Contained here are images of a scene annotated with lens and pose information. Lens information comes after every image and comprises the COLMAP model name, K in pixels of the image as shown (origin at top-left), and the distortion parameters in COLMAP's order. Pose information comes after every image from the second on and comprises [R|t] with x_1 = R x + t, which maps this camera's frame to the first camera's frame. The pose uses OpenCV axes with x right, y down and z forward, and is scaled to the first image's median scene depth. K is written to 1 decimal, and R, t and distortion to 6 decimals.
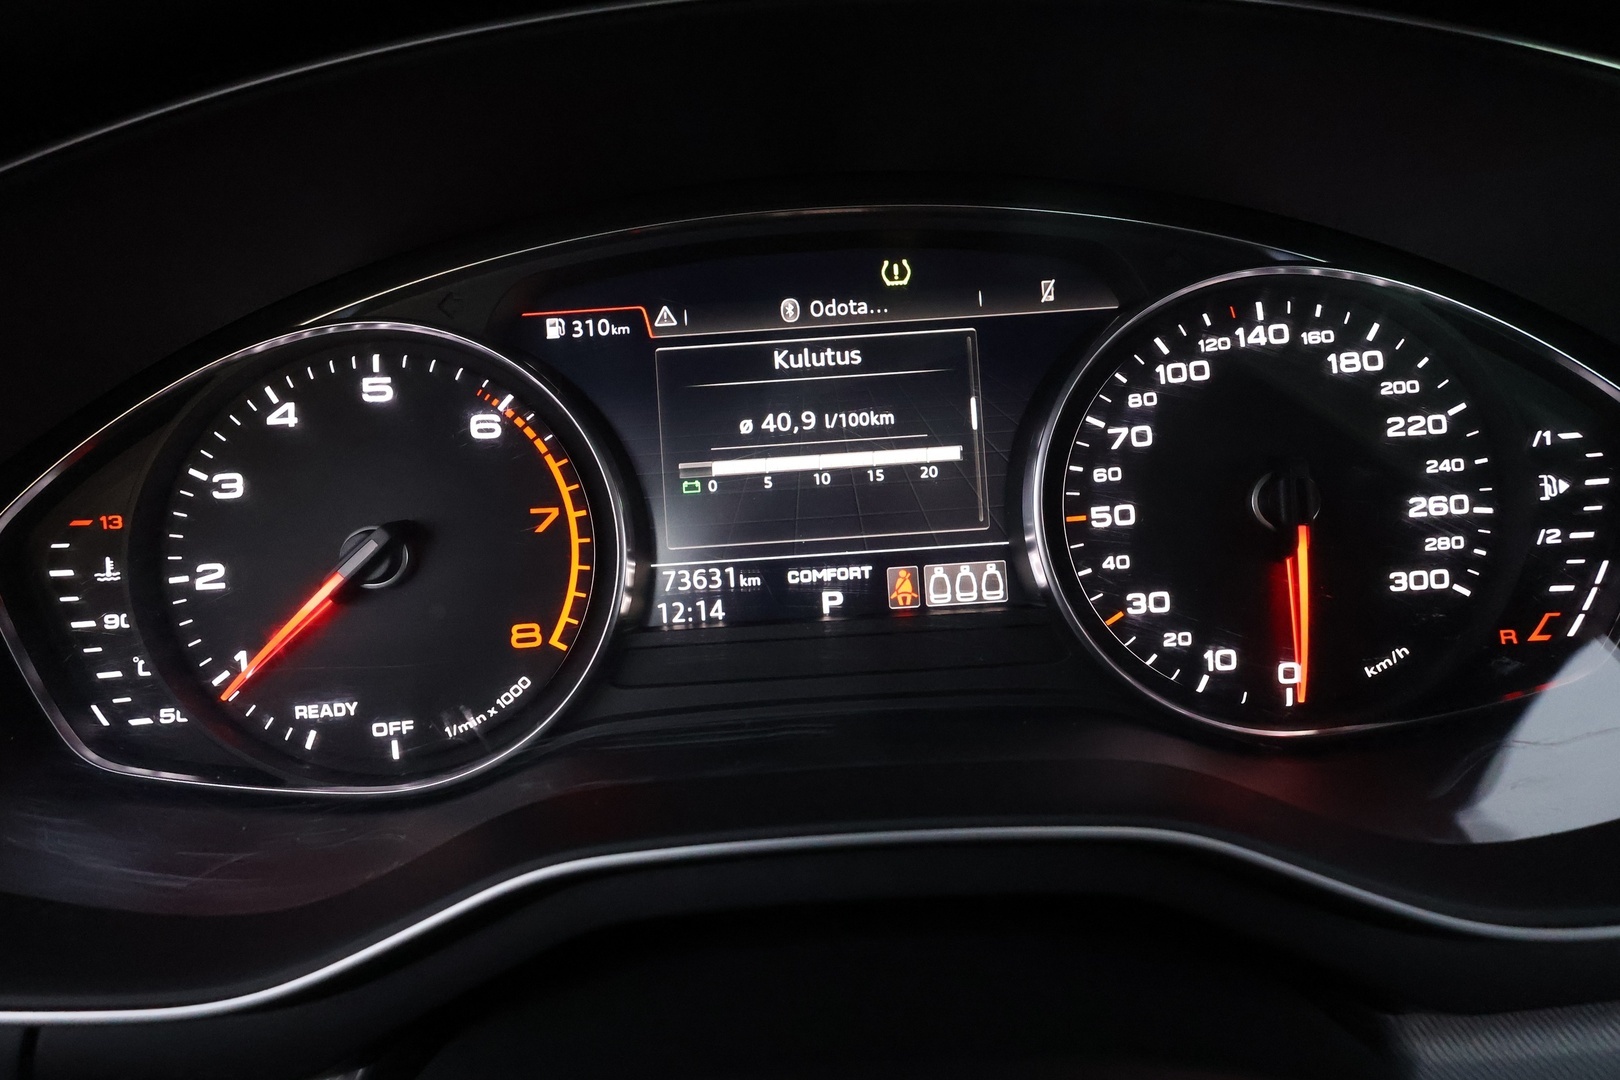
lens RADIAL K [[754.8, 0, 814.1], [0, 754.8, 543.0], [0, 0, 1]] dist [0.001683, -0.000007]
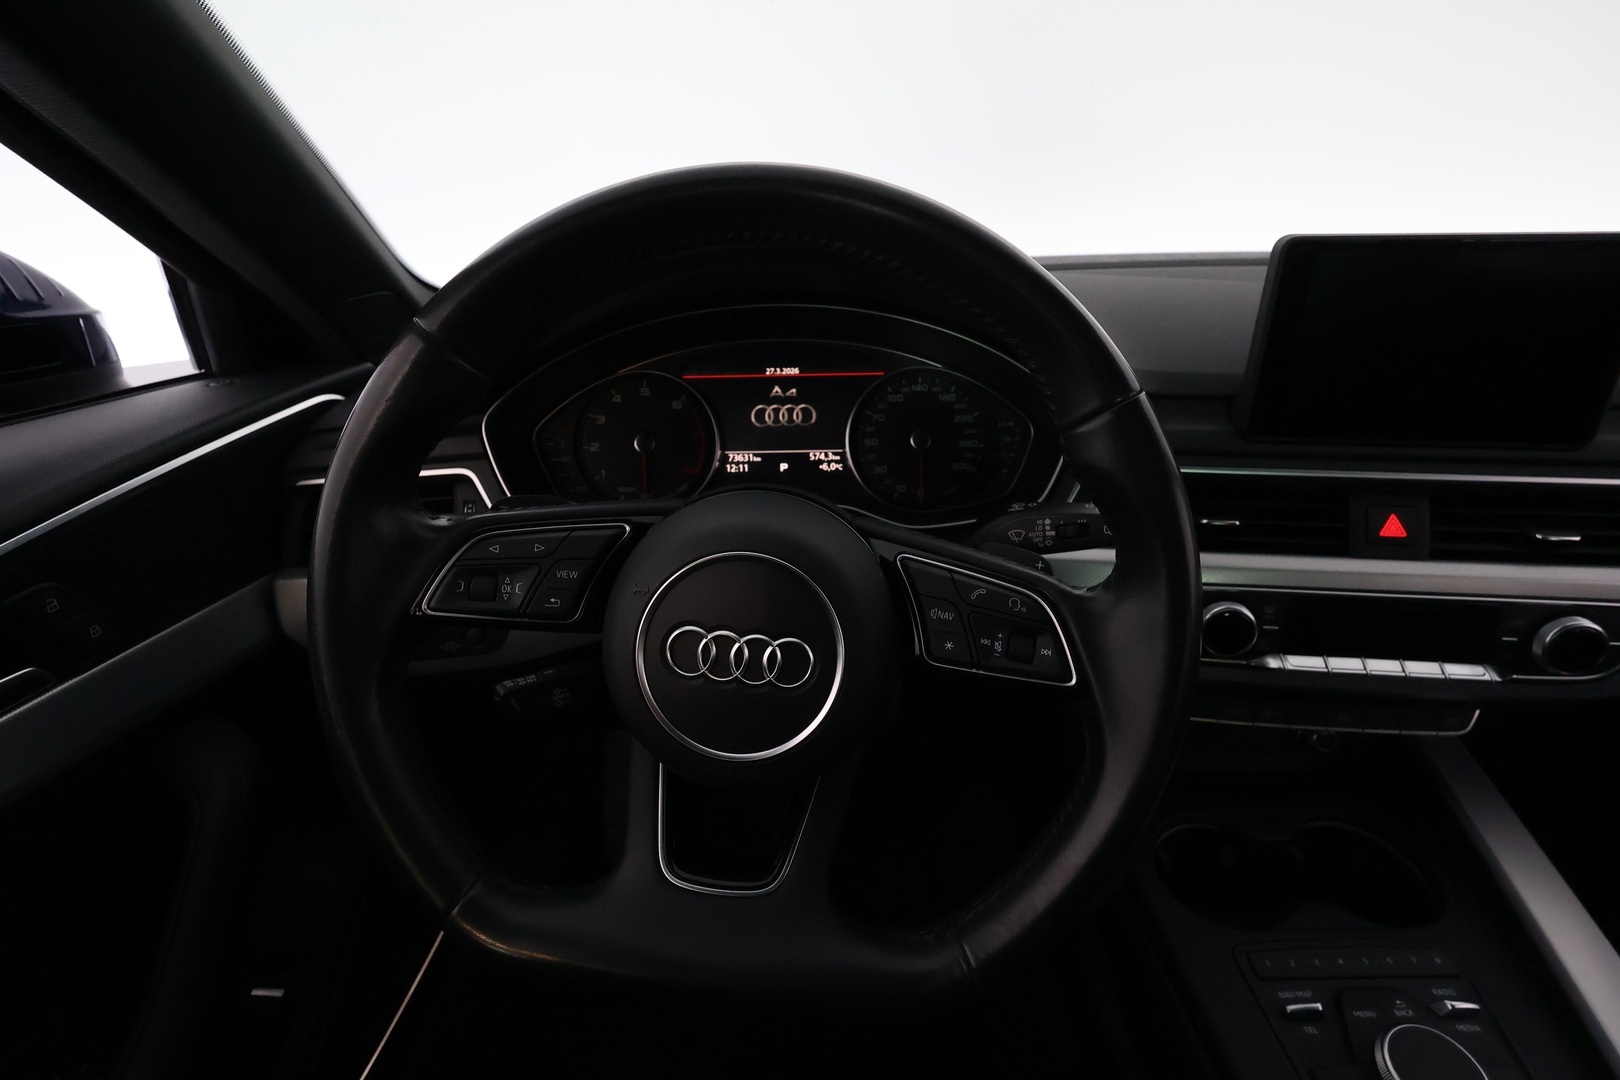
lens RADIAL K [[754.8, 0, 806.9], [0, 754.8, 552.7], [0, 0, 1]] dist [0.001683, -0.000007]
pose [[0.998246, 0.052681, -0.027021, 0.239087], [-0.051131, 0.997167, 0.055160, 0.271853], [0.029850, -0.053682, 0.998112, -2.258085]]
